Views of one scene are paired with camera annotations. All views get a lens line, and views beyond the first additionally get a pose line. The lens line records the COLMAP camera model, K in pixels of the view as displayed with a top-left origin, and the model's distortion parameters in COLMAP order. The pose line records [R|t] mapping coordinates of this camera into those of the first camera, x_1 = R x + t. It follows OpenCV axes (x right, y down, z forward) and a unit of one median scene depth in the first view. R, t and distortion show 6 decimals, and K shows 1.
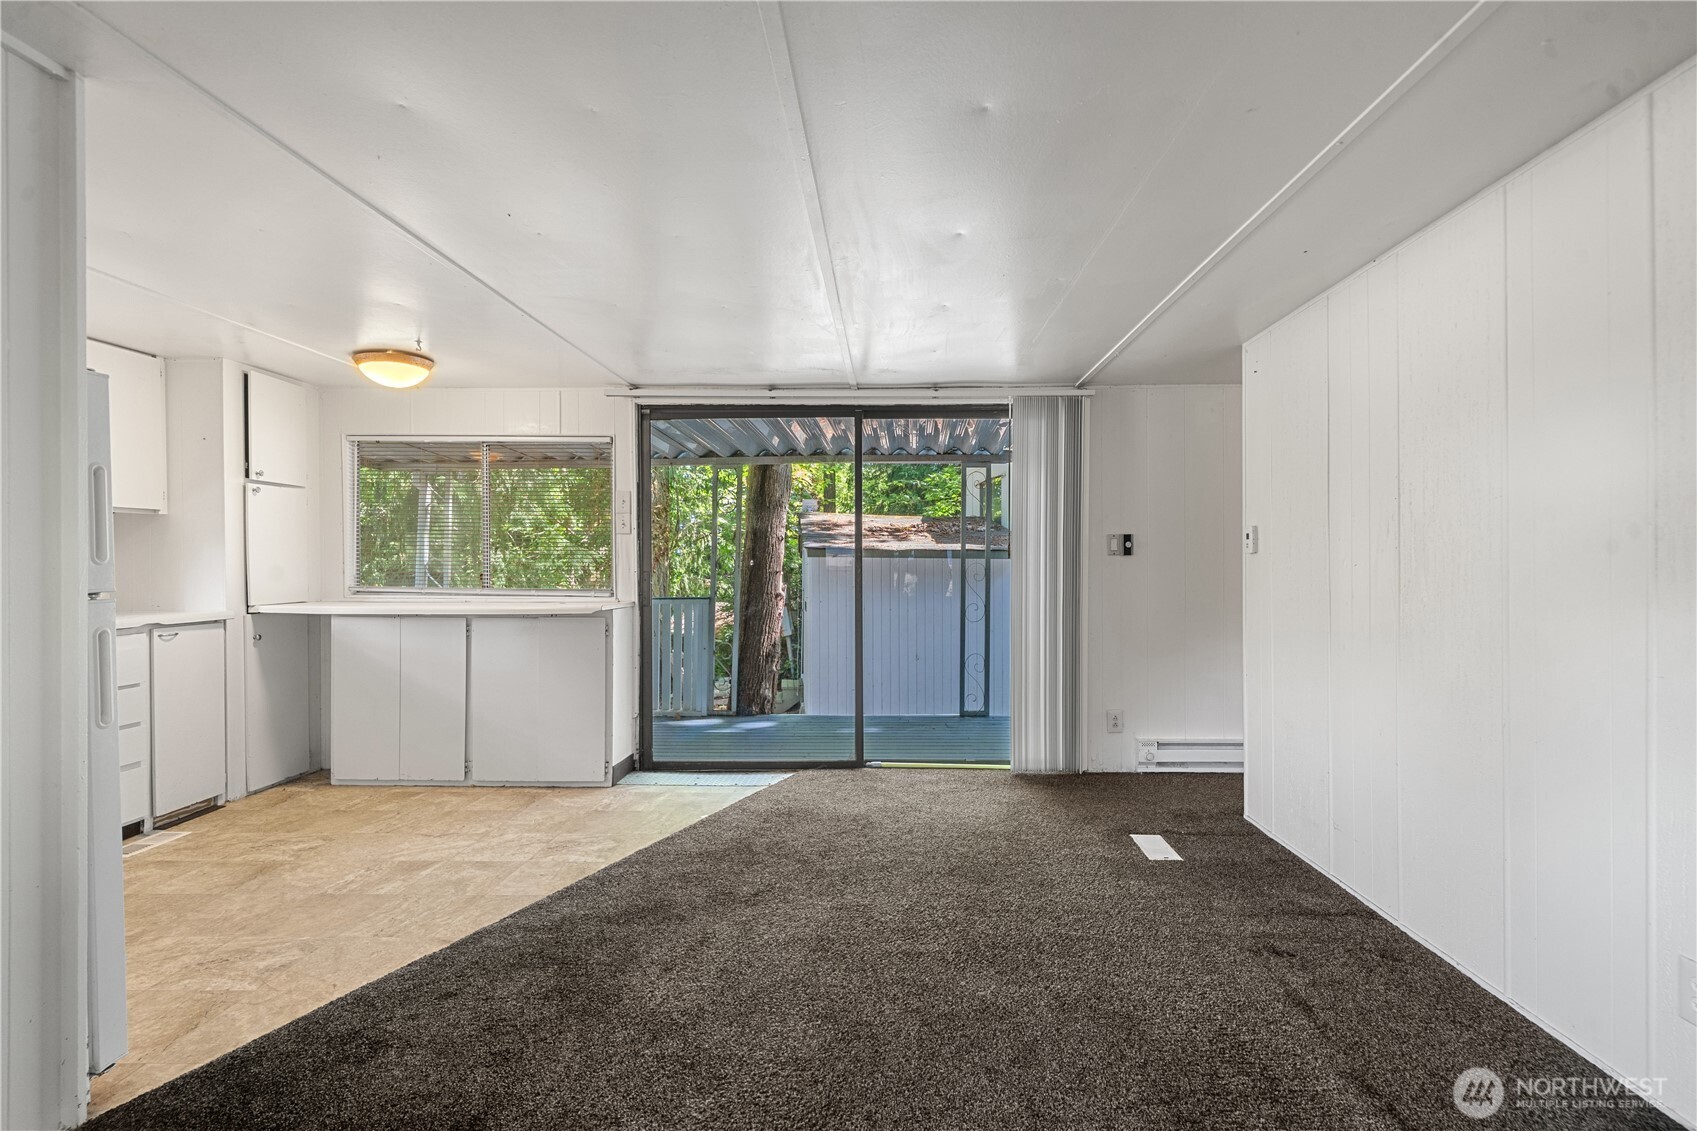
lens RADIAL K [[784.1, 0, 875.4], [0, 784.1, 569.8], [0, 0, 1]] dist [0.001360, 0.000221]
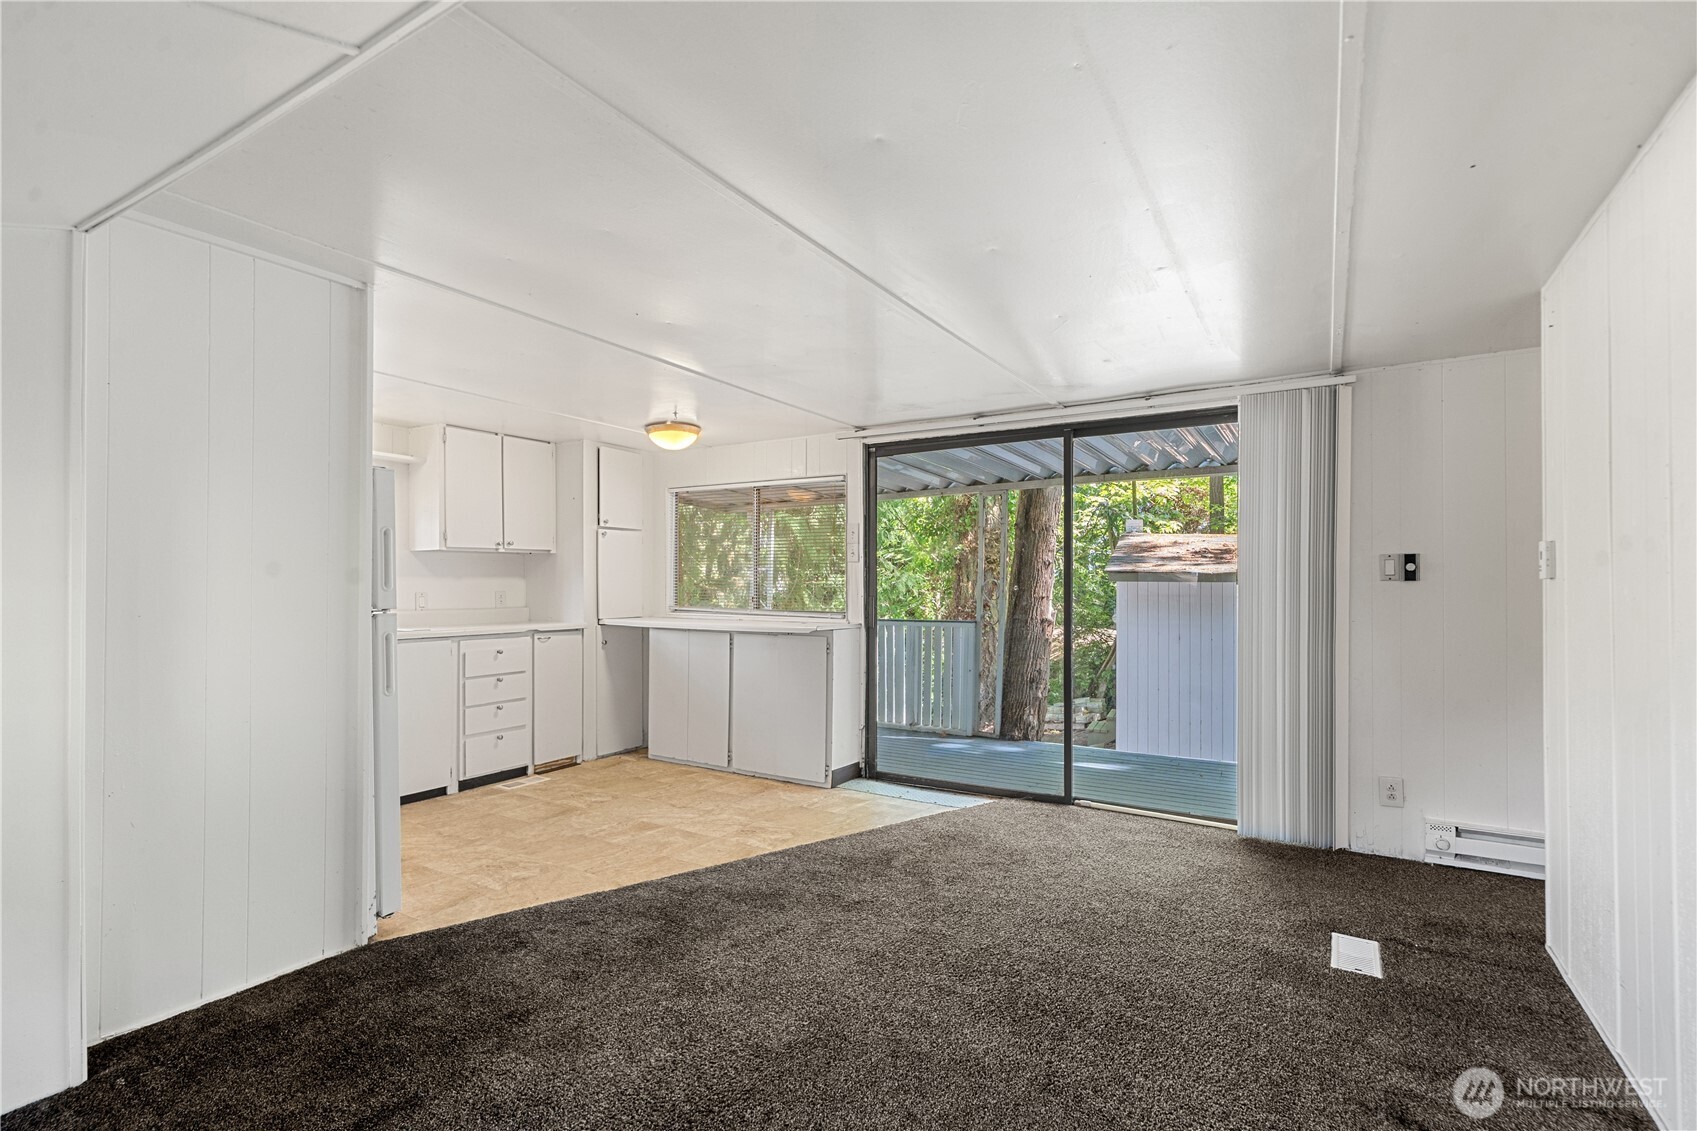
lens RADIAL K [[776.5, 0, 845.6], [0, 776.5, 583.8], [0, 0, 1]] dist [-0.000133, 0.000278]
pose [[0.862167, 0.000656, -0.506624, 0.255188], [-0.006322, 0.999935, -0.009463, -0.005256], [0.506585, 0.011361, 0.862115, 0.055835]]
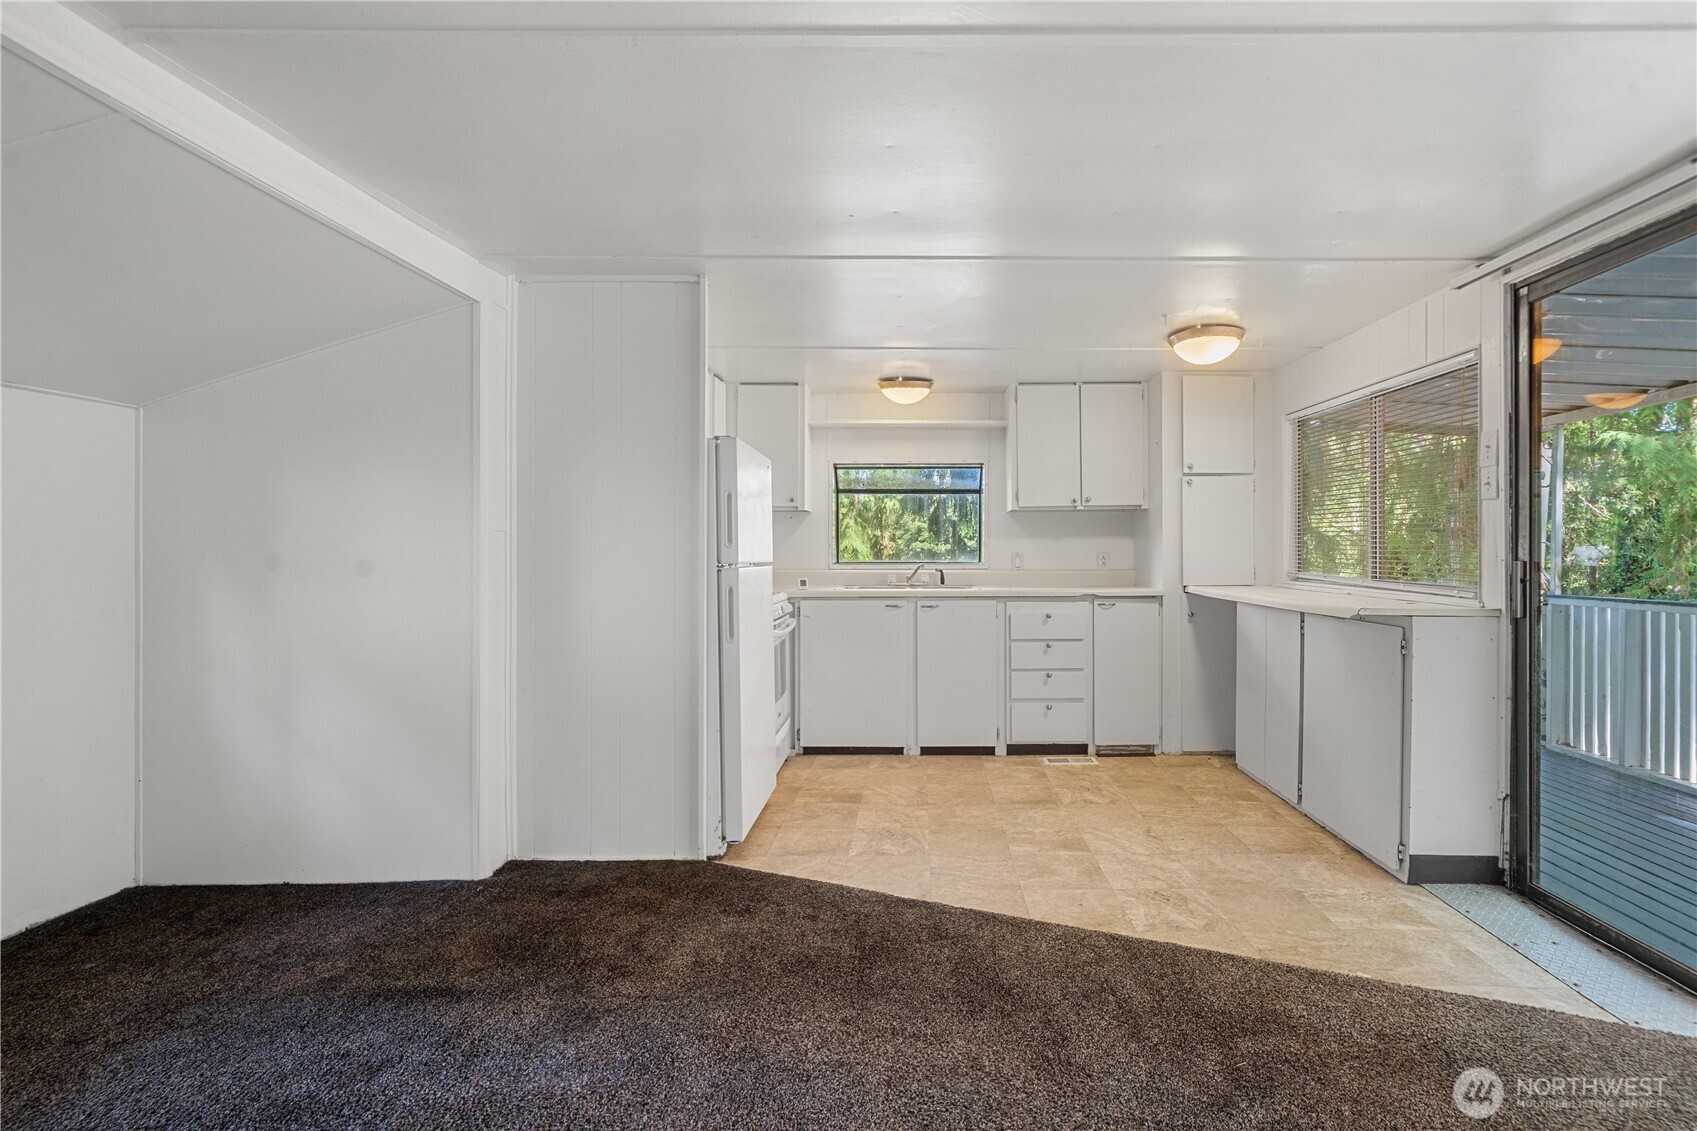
lens RADIAL K [[806.1, 0, 923.2], [0, 806.1, 551.5], [0, 0, 1]] dist [0.000089, 0.000723]
pose [[0.029692, 0.002678, -0.999555, 0.348823], [-0.007560, 0.999968, 0.002455, -0.003041], [0.999530, 0.007484, 0.029712, 0.598832]]
